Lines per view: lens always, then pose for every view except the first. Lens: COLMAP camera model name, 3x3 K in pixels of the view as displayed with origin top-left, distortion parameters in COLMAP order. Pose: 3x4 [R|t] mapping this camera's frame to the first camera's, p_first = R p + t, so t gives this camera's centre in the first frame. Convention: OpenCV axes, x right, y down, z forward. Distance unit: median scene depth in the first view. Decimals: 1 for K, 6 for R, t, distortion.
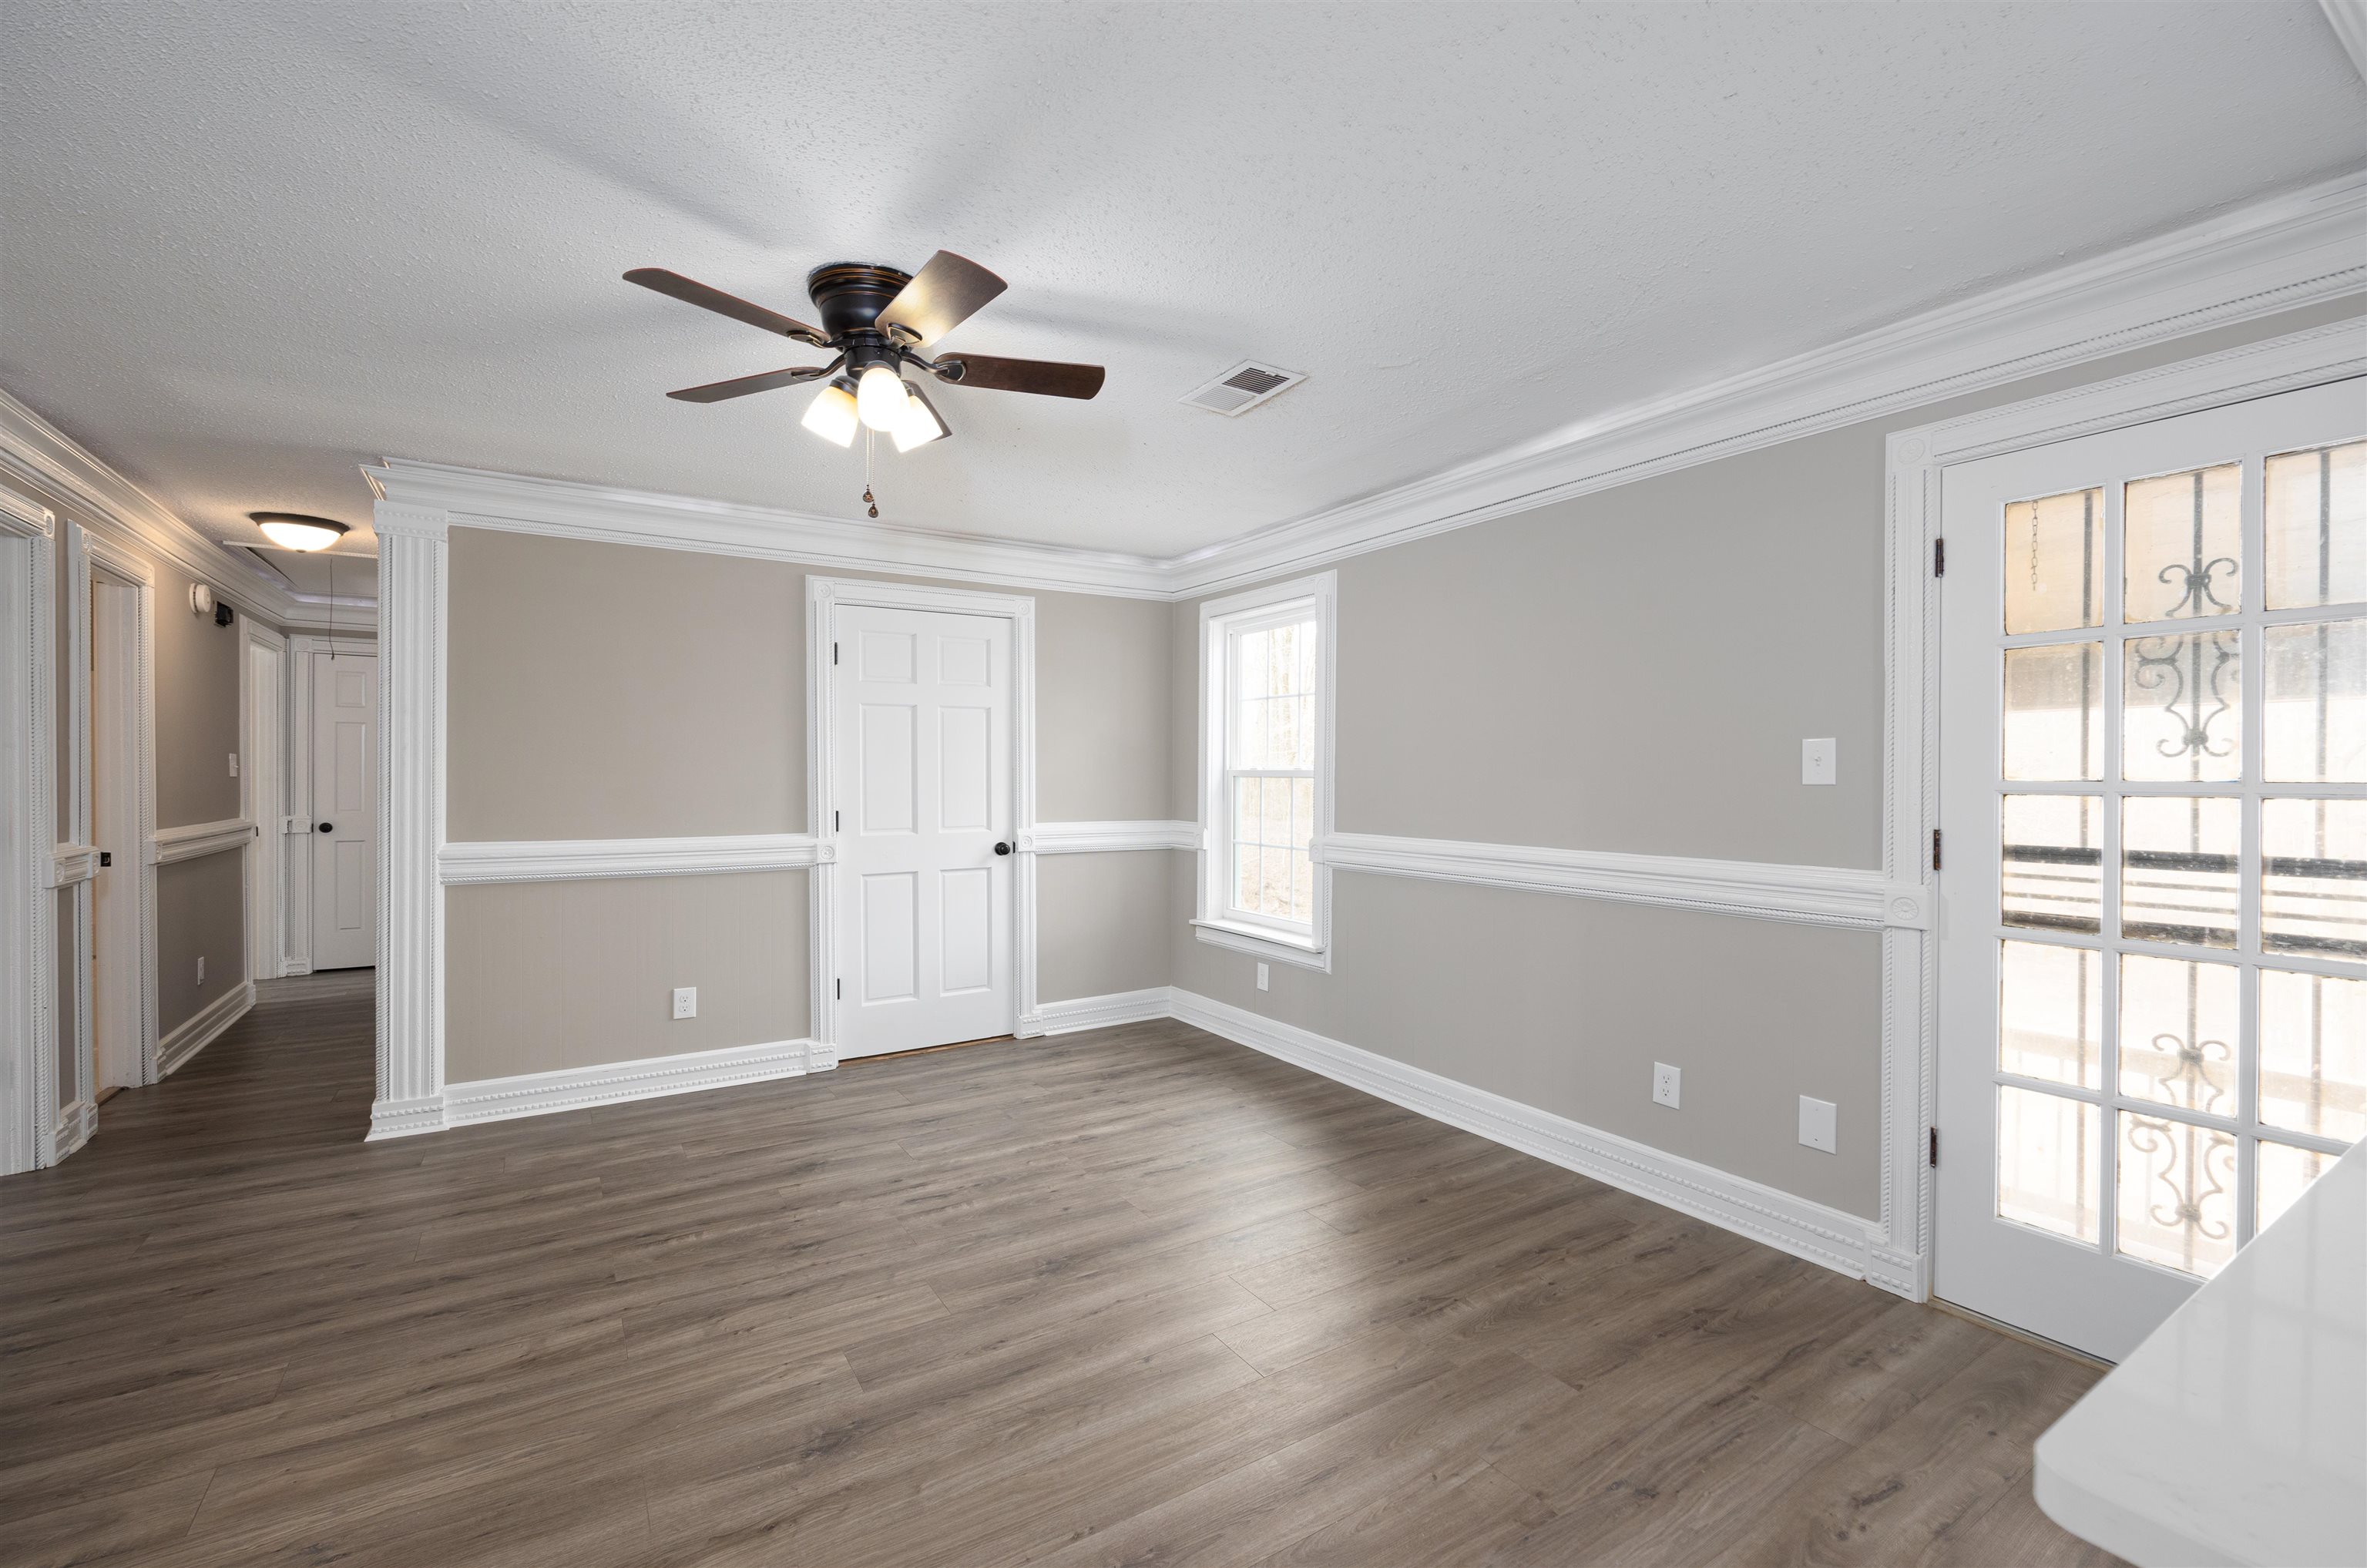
lens RADIAL K [[960.3, 0, 1185.8], [0, 960.3, 787.2], [0, 0, 1]] dist [-0.009213, 0.000829]
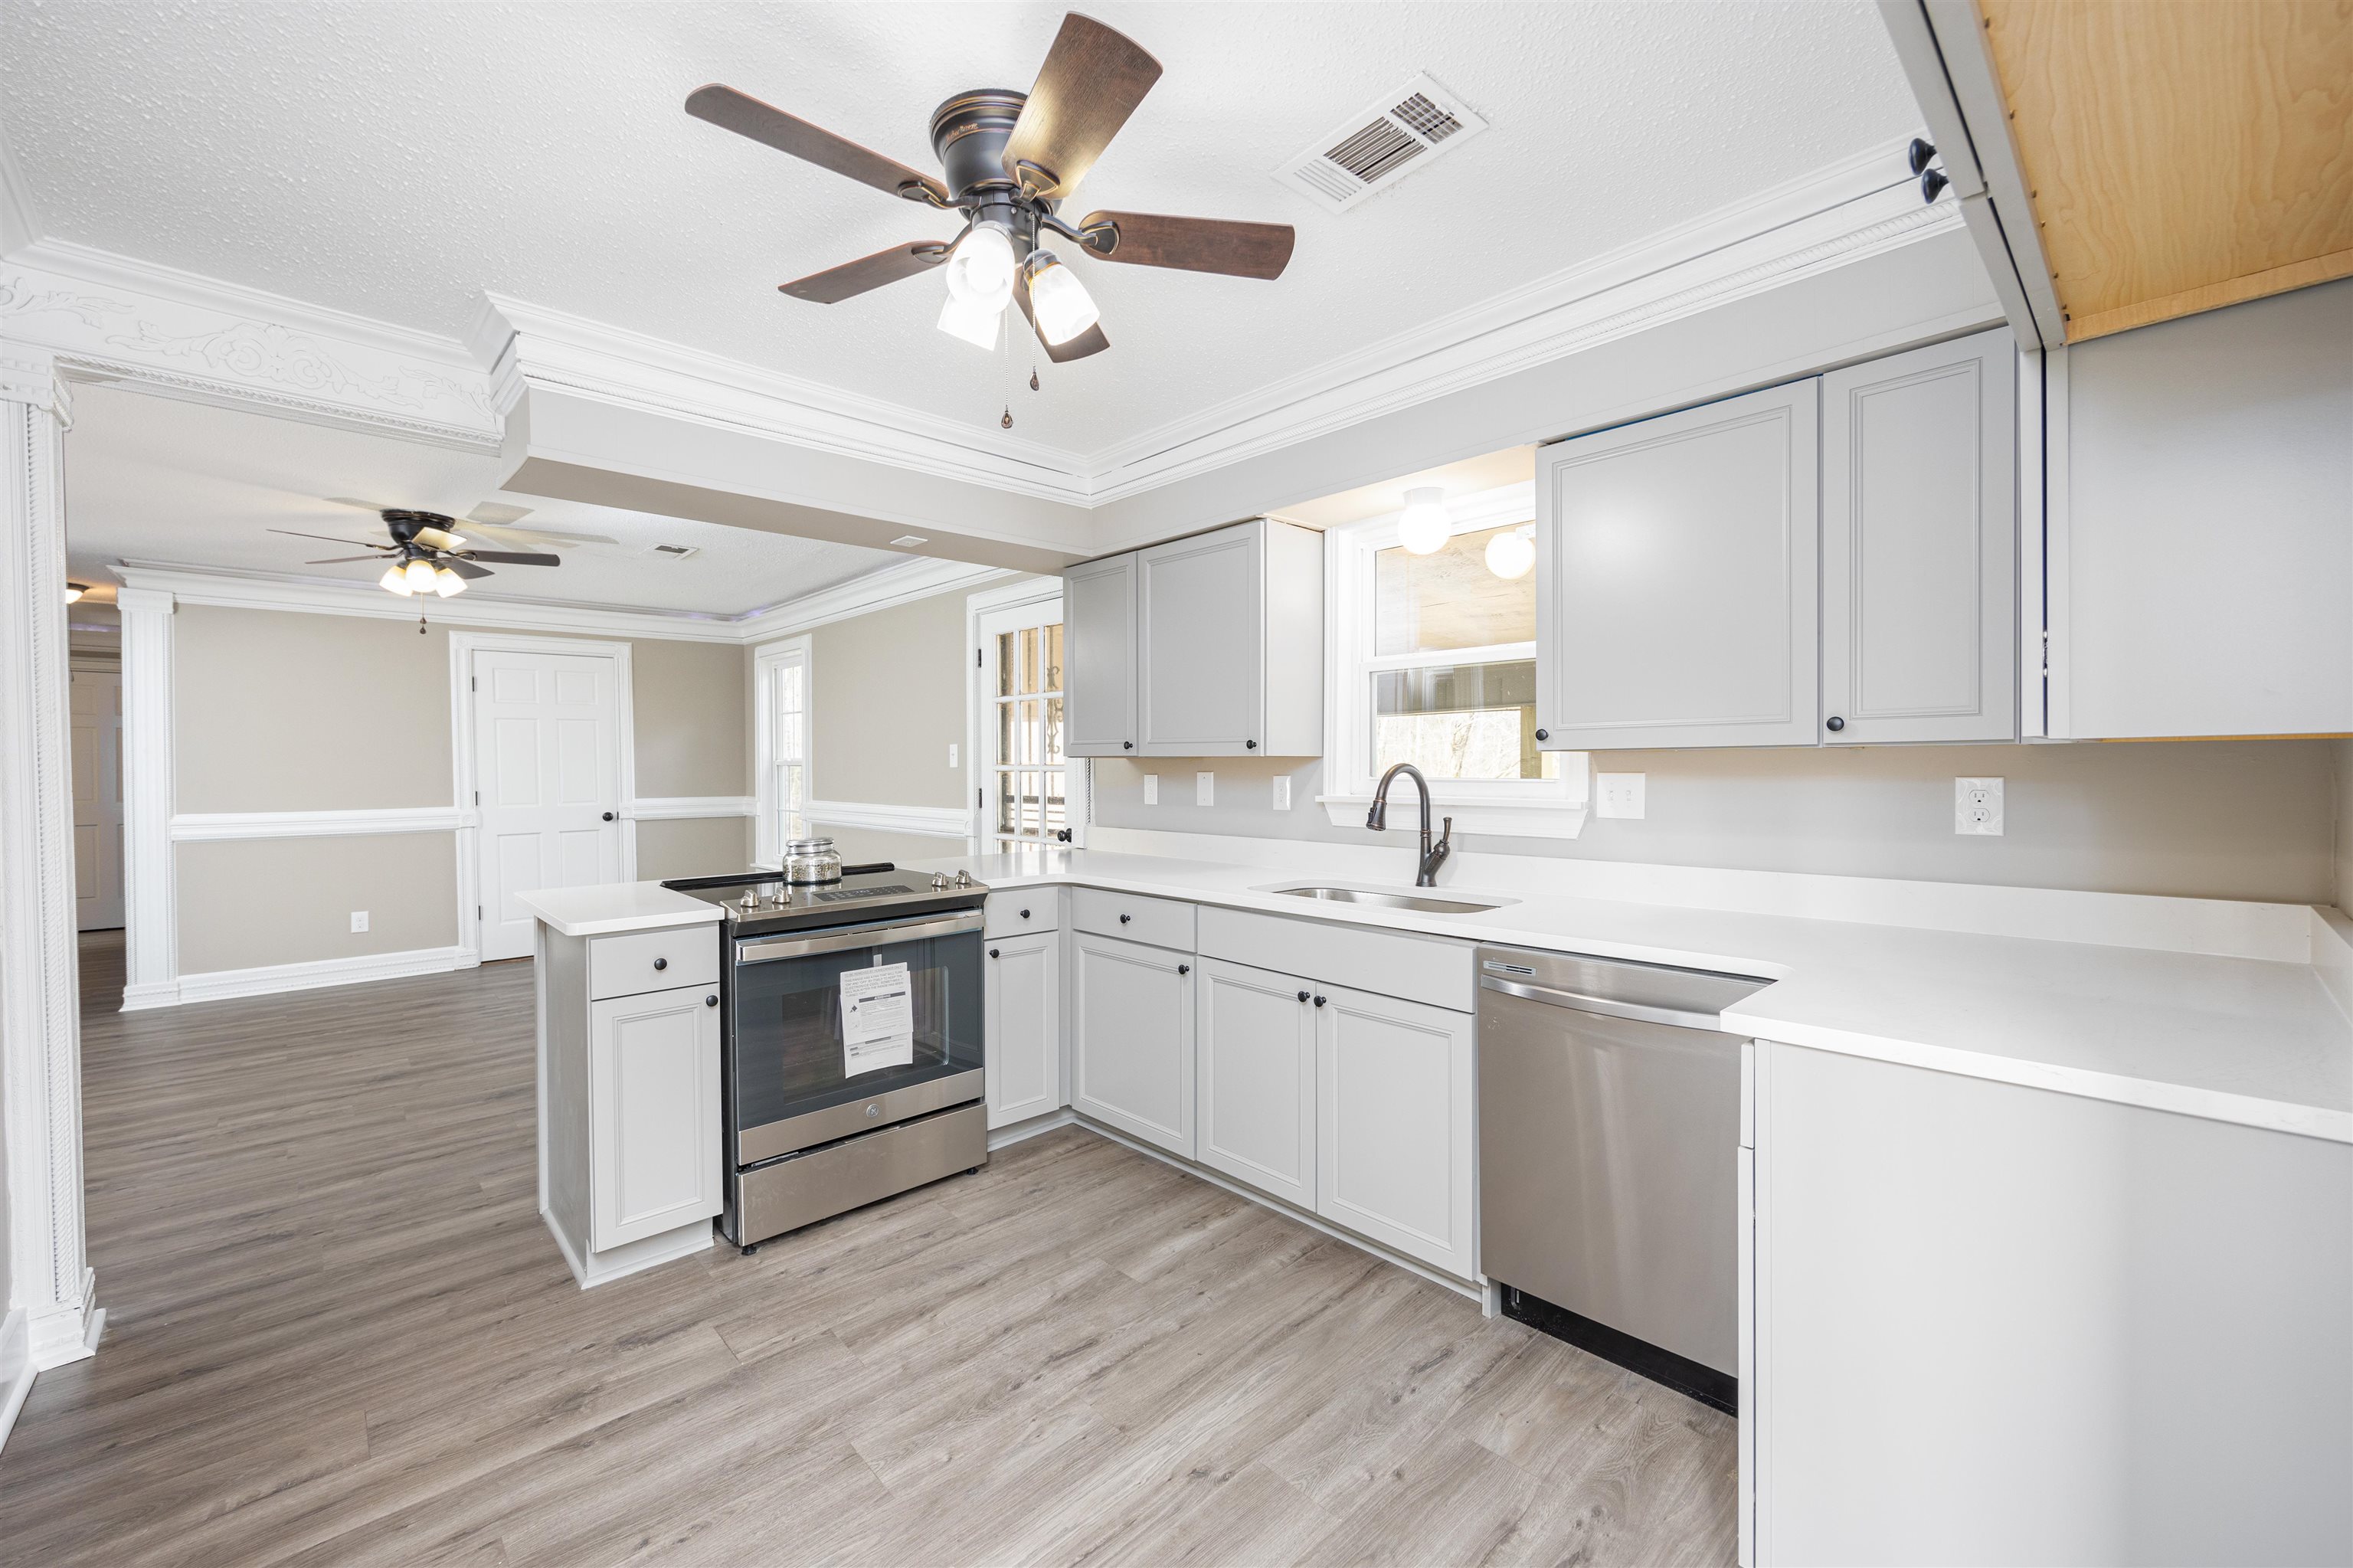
lens RADIAL K [[950.7, 0, 1168.3], [0, 950.7, 777.5], [0, 0, 1]] dist [-0.006781, -0.000457]
pose [[0.987467, -0.011794, 0.157382, 0.879470], [0.010949, 0.999921, 0.006237, 0.011763], [-0.157443, -0.004436, 0.987518, -1.150887]]
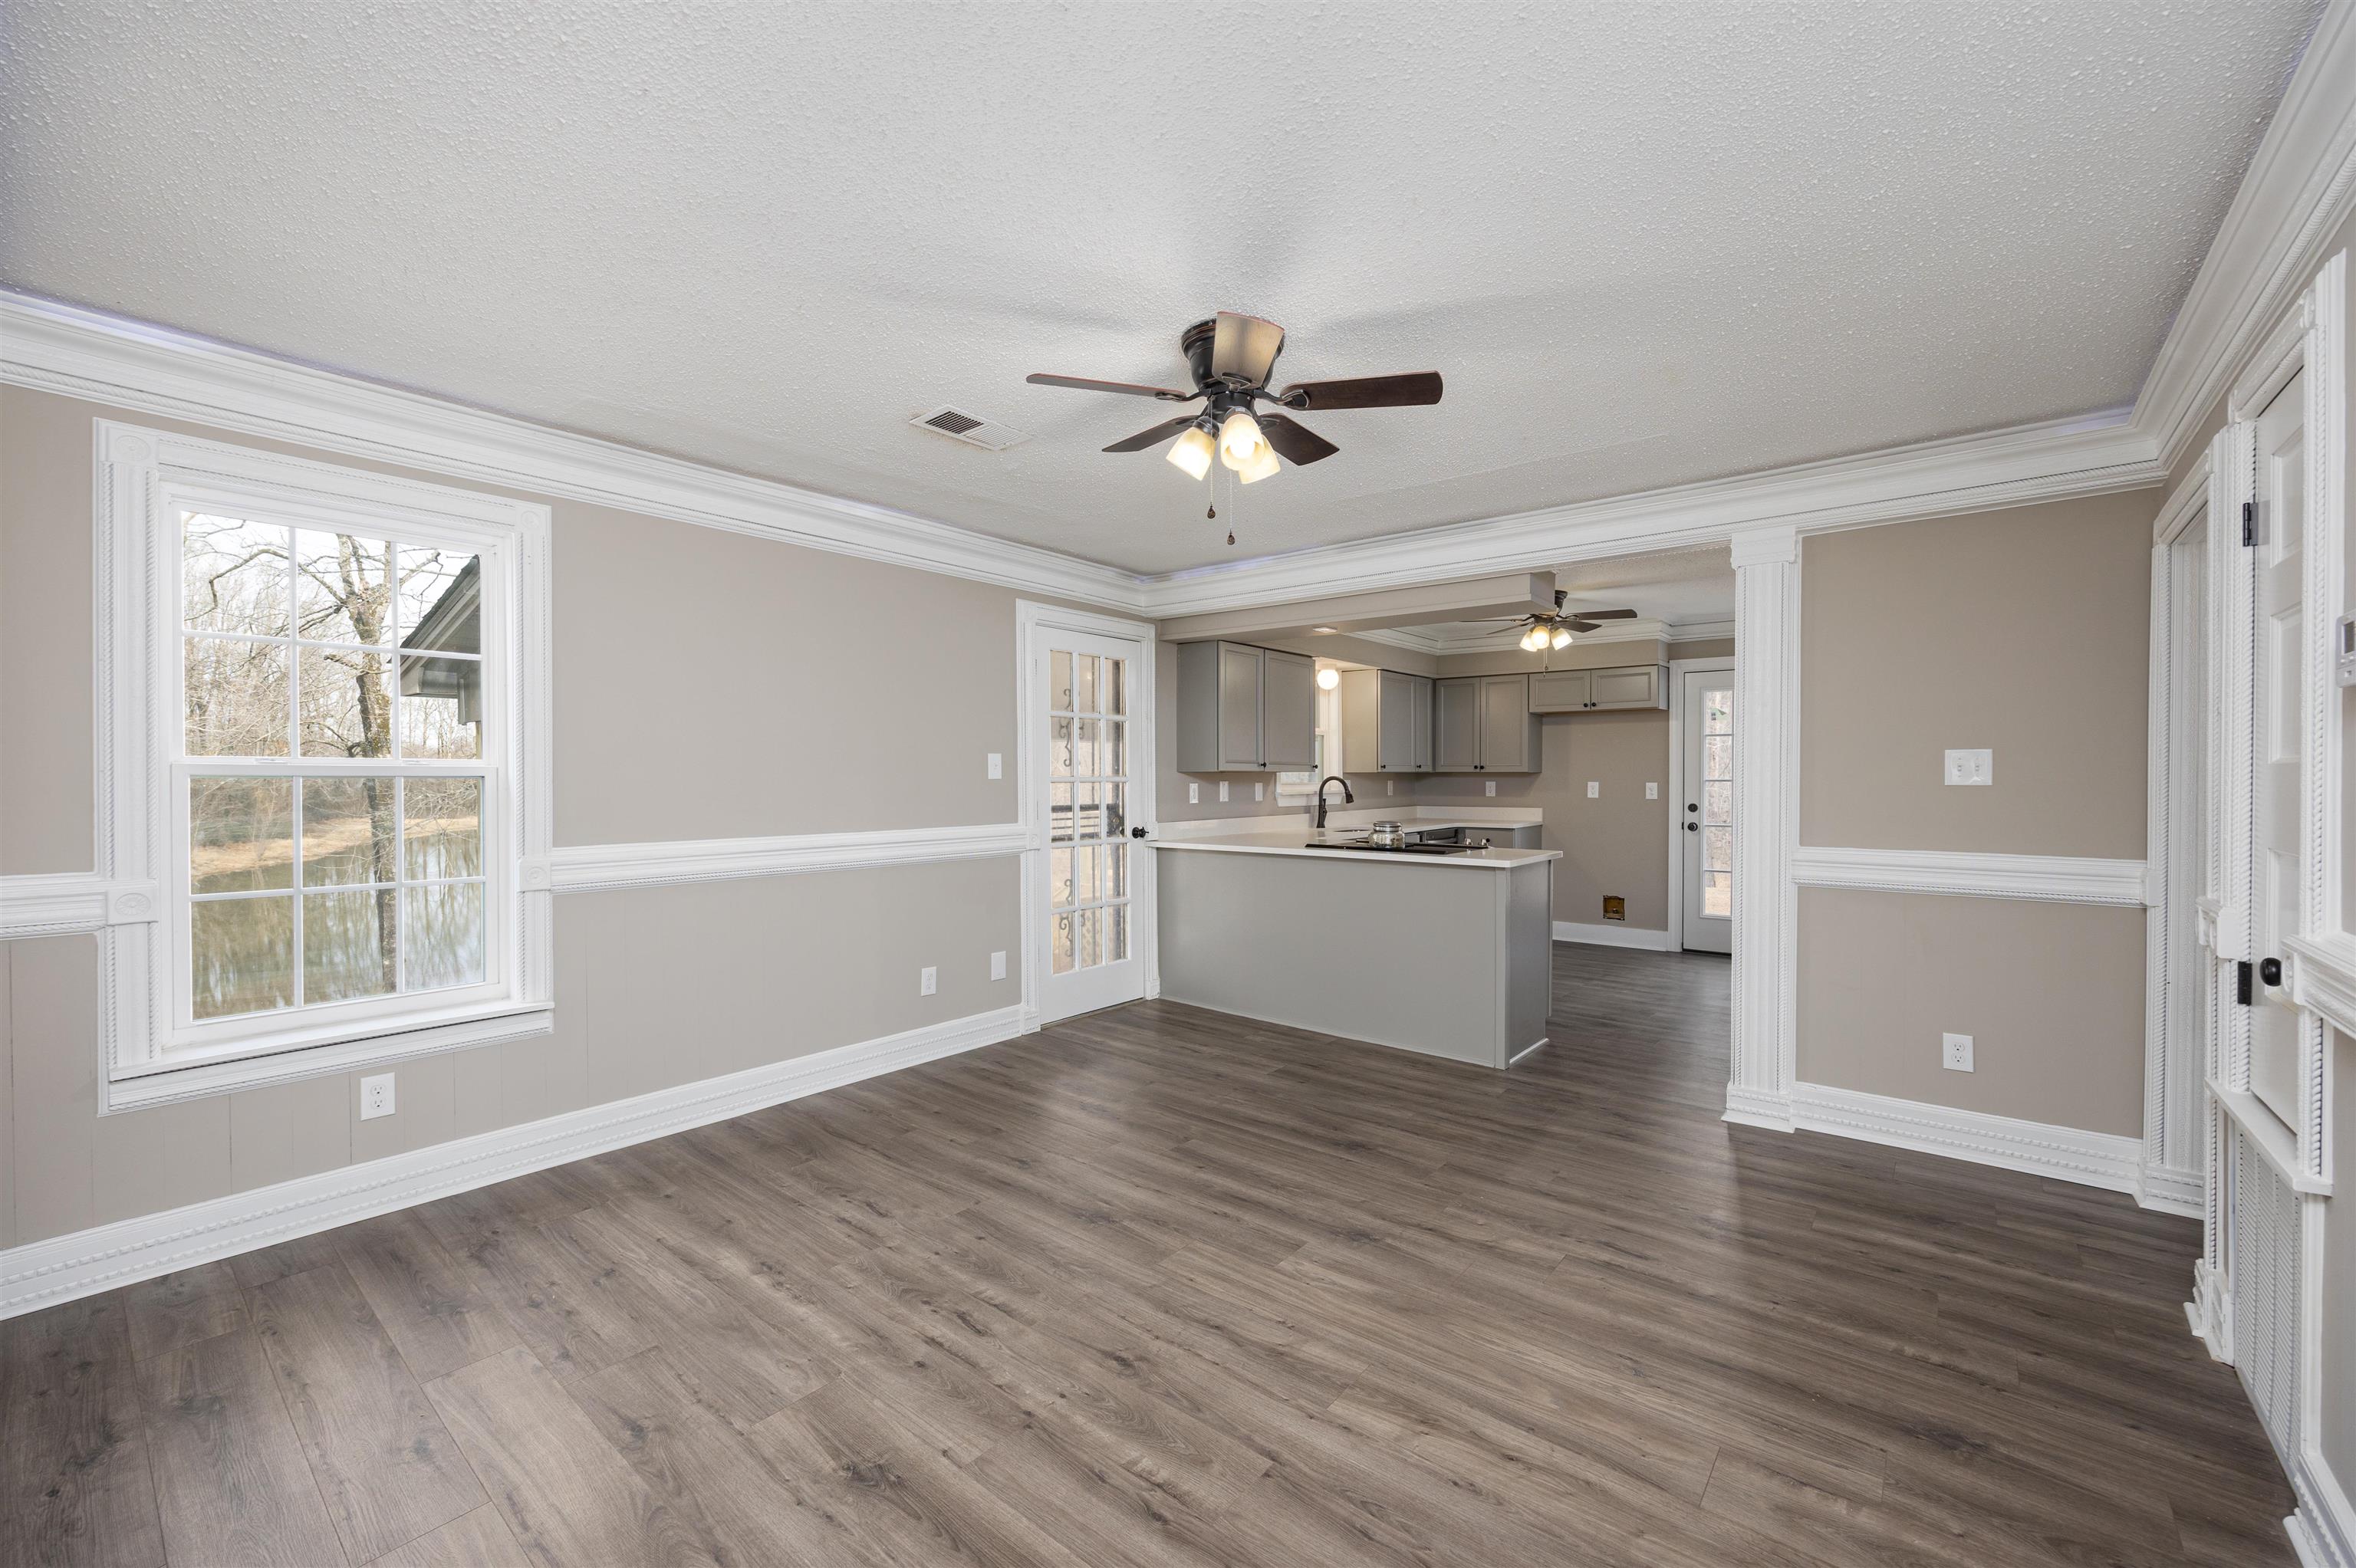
lens RADIAL K [[951.8, 0, 1209.9], [0, 951.8, 779.4], [0, 0, 1]] dist [-0.006781, -0.000457]
pose [[-0.317749, -0.010654, 0.948115, -1.310779], [0.005995, 0.999894, 0.013245, -0.026509], [-0.948156, 0.009893, -0.317651, 1.312133]]
